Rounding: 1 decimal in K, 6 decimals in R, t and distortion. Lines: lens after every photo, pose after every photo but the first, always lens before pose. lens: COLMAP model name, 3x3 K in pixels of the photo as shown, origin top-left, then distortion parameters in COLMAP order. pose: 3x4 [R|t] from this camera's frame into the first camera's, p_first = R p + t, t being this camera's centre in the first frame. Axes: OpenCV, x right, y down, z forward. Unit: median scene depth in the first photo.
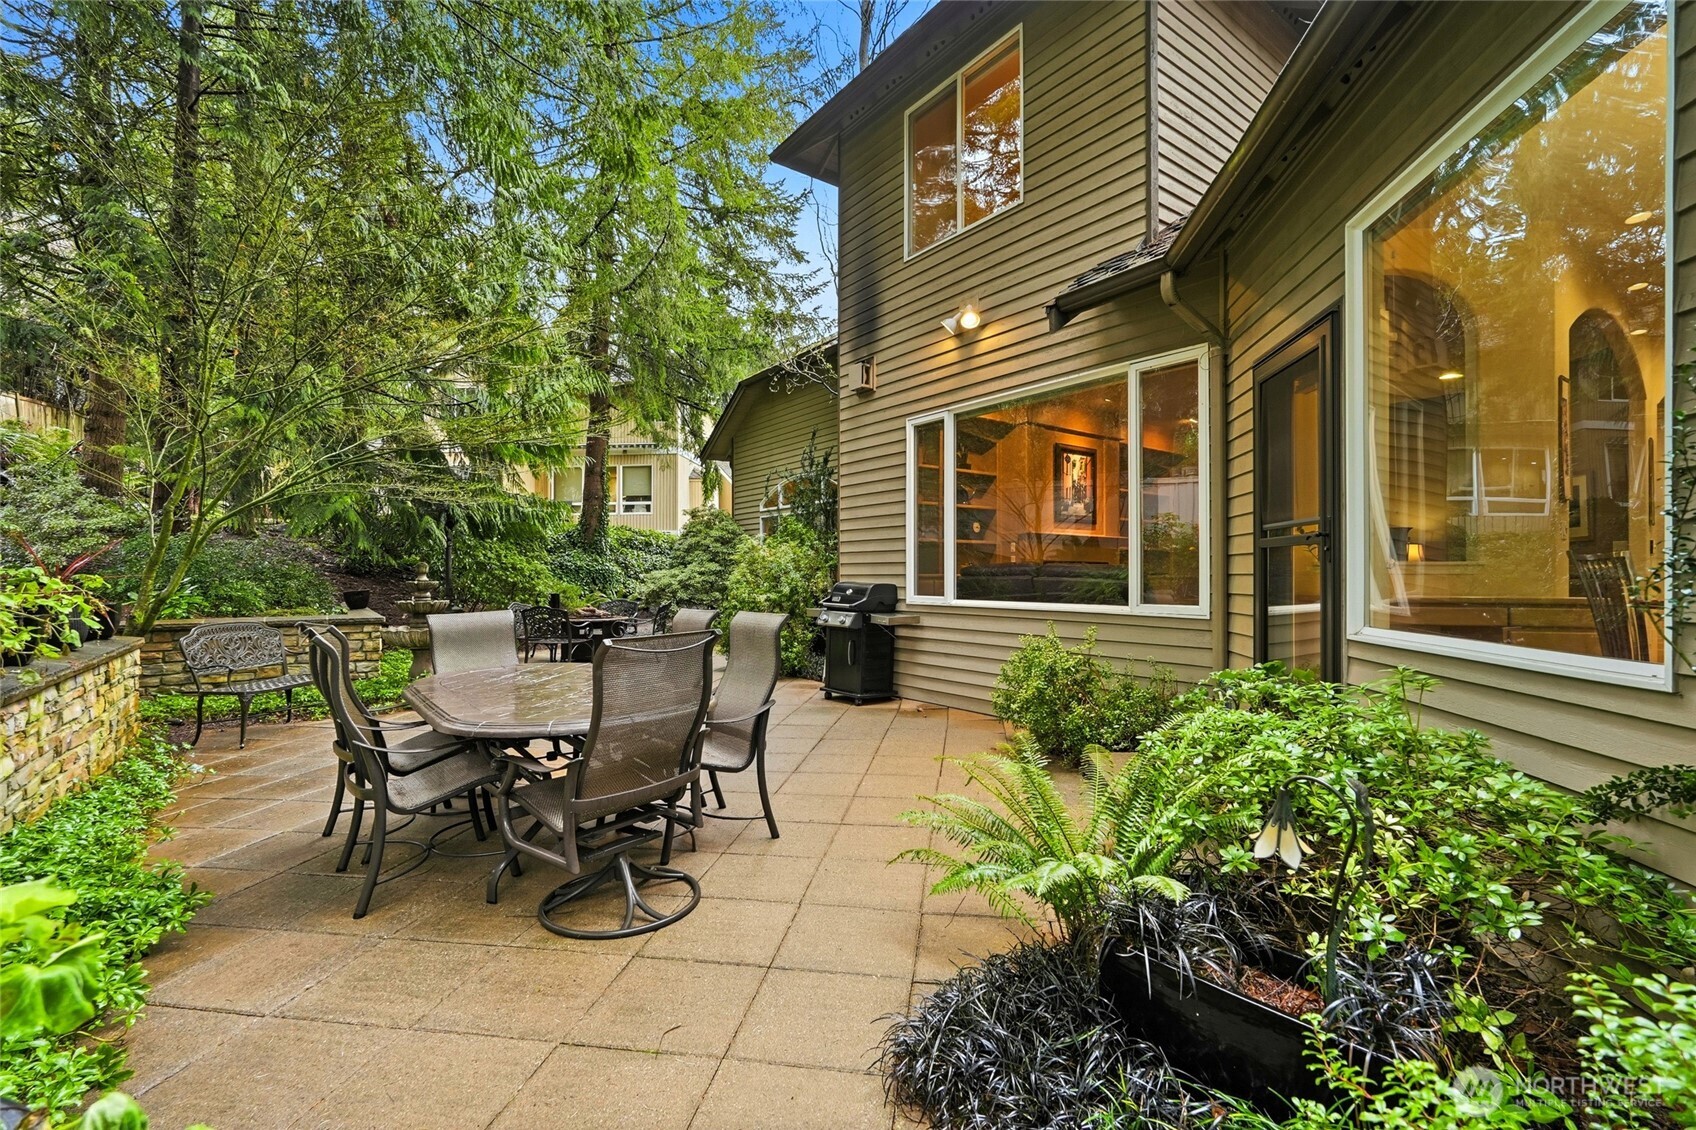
lens RADIAL K [[742.7, 0, 848.0], [0, 742.7, 565.0], [0, 0, 1]] dist [-0.001127, -0.000157]
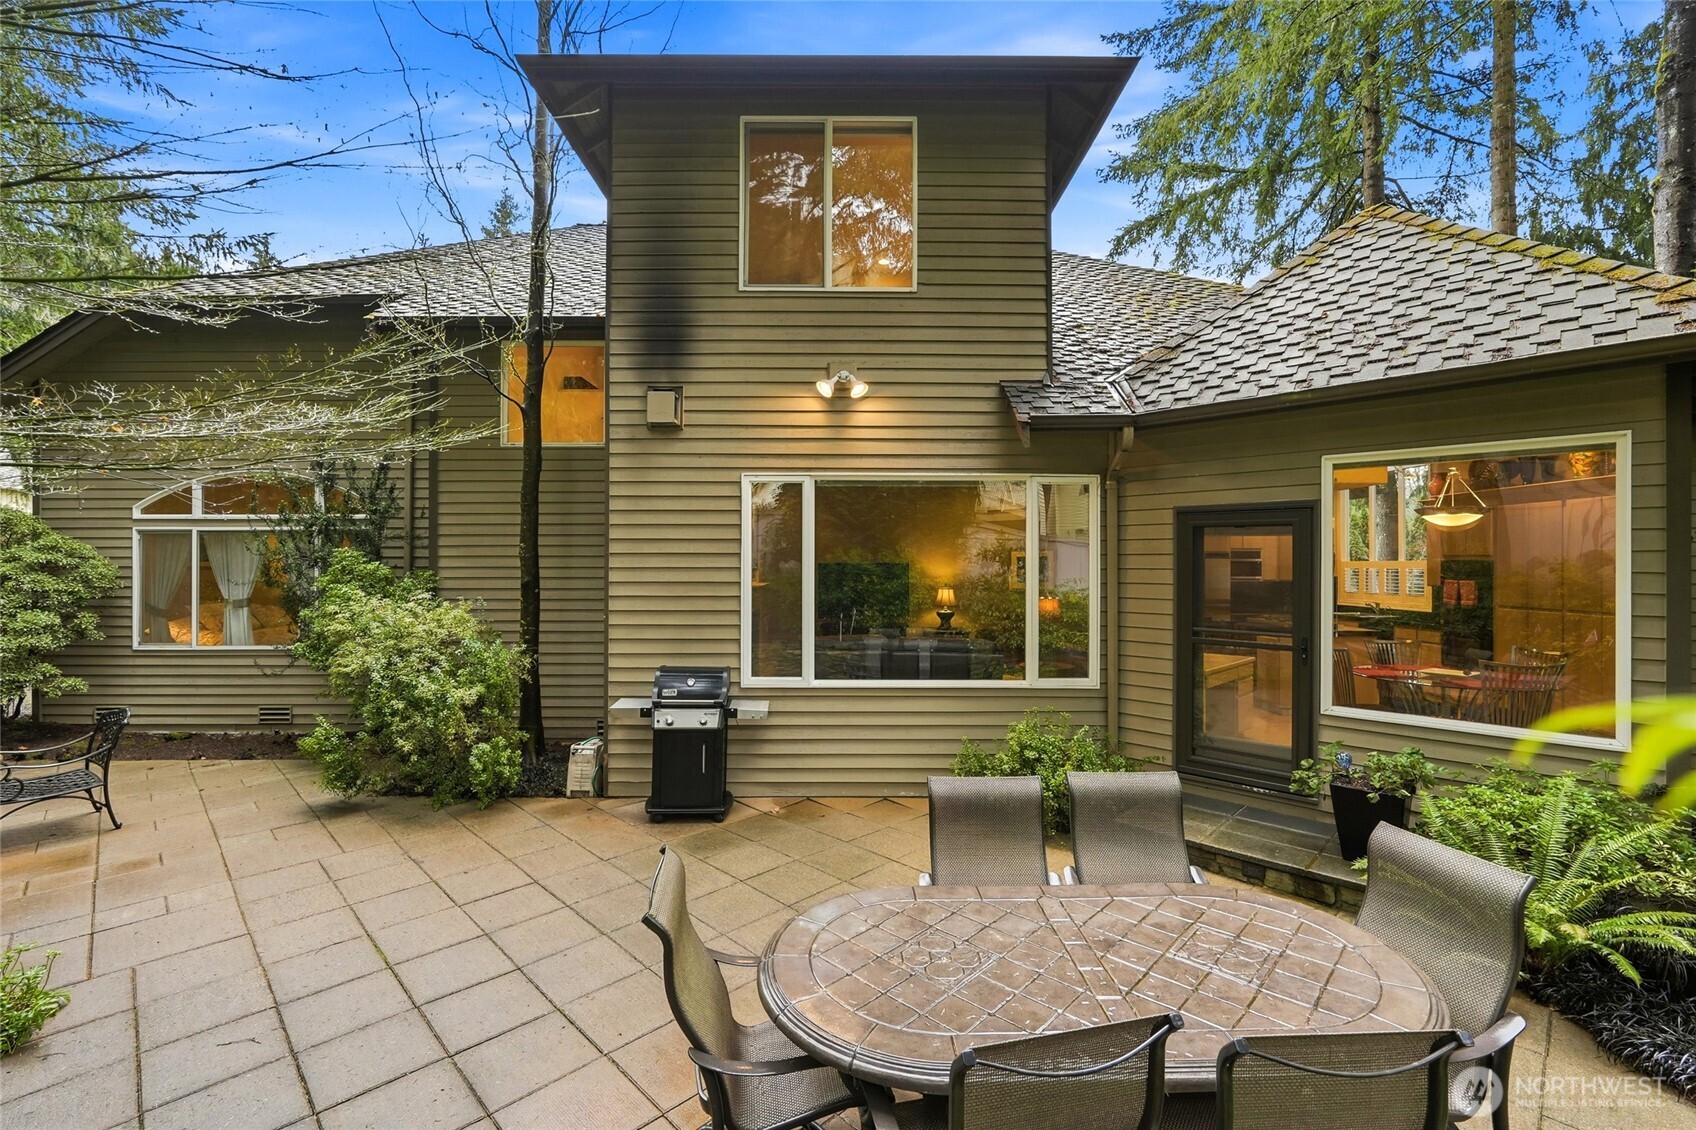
lens RADIAL K [[742.7, 0, 848.0], [0, 742.7, 565.0], [0, 0, 1]] dist [-0.001127, -0.000157]
pose [[0.603259, -0.004288, 0.797534, -0.576837], [-0.008859, 0.999888, 0.012076, -0.109734], [-0.797496, -0.014350, 0.603154, 0.403218]]
